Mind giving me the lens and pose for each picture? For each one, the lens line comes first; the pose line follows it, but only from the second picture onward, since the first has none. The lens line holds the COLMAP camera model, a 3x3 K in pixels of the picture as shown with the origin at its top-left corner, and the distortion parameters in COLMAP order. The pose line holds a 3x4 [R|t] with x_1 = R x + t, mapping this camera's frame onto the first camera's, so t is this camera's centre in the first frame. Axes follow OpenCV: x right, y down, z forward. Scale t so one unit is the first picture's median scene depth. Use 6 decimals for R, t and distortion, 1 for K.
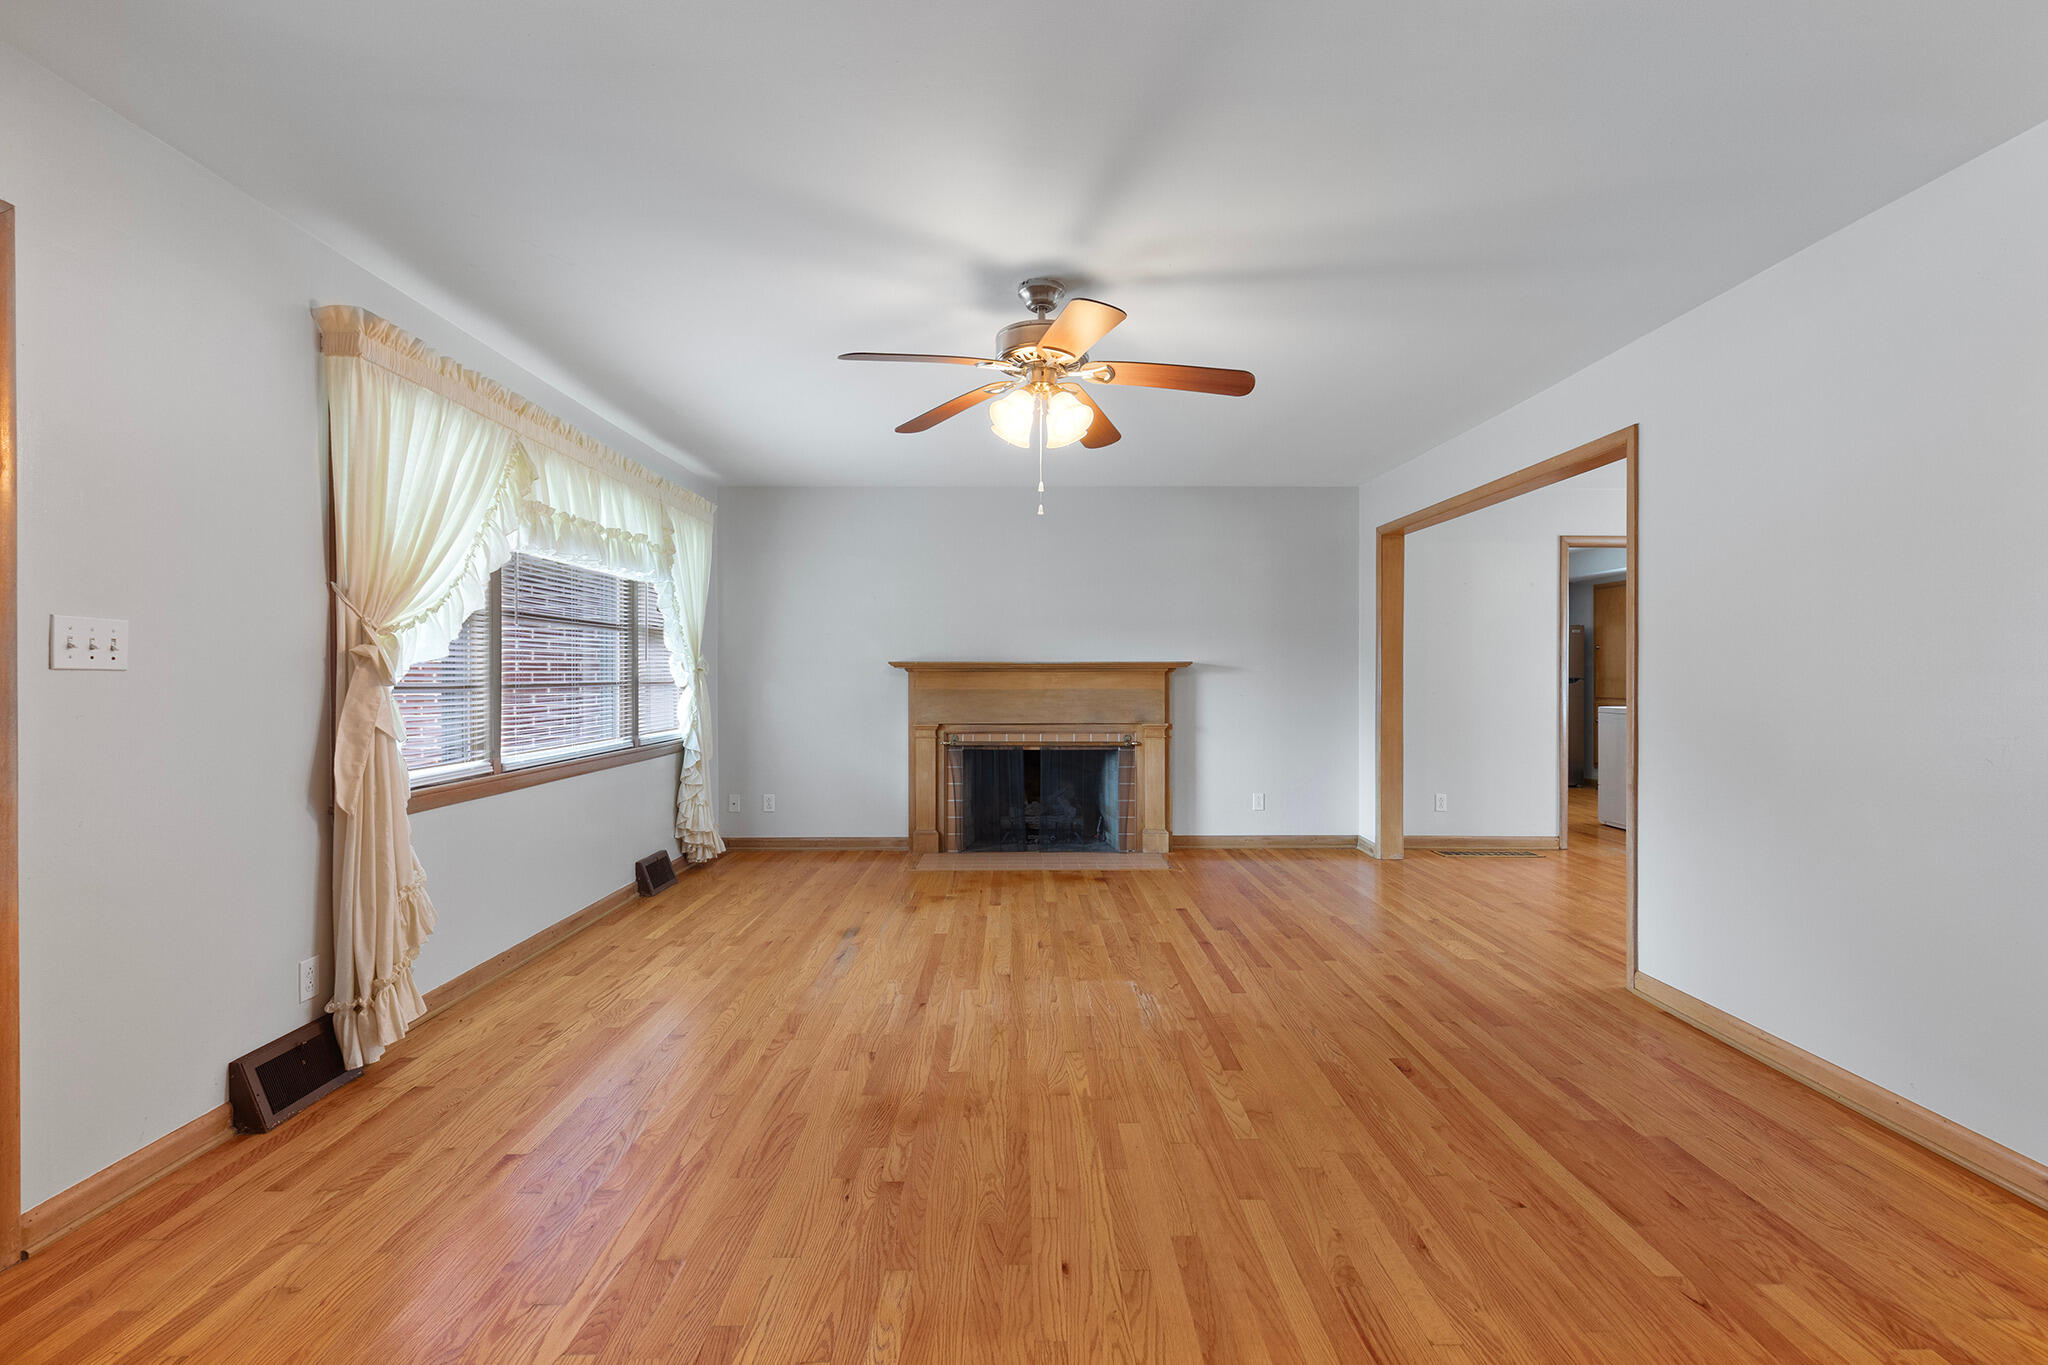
lens RADIAL K [[916.8, 0, 1029.3], [0, 916.8, 677.3], [0, 0, 1]] dist [0.003412, -0.000045]
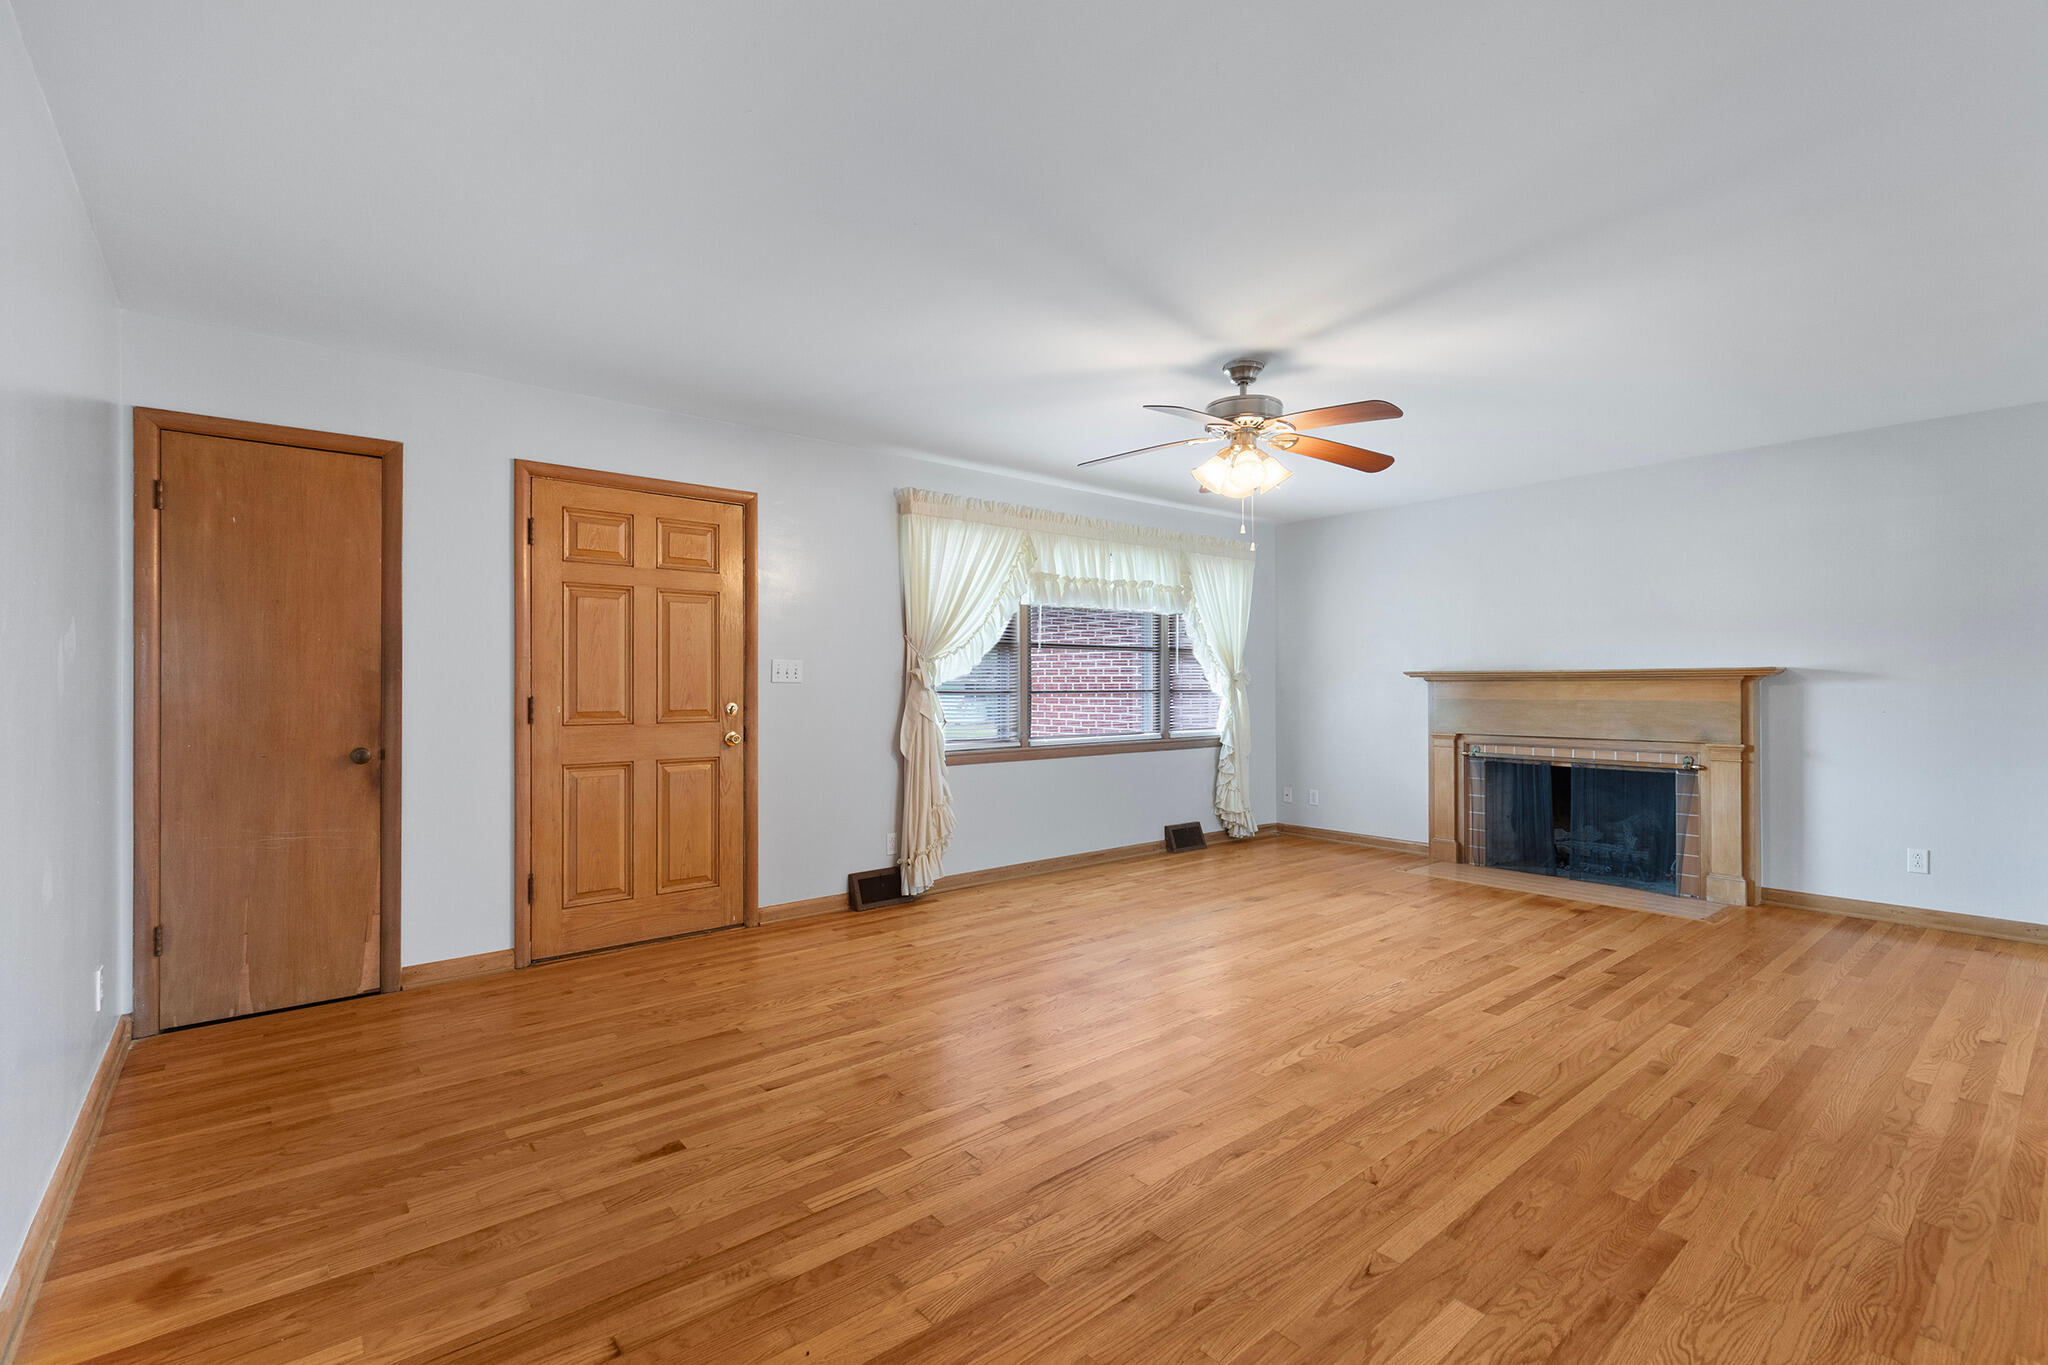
lens RADIAL K [[911.0, 0, 1024.0], [0, 911.0, 682.5], [0, 0, 1]] dist [0.004399, 0.000254]
pose [[0.634624, -0.003057, -0.772815, 0.609640], [-0.001274, 0.999987, -0.005002, 0.001010], [0.772820, 0.004160, 0.634612, 0.007229]]
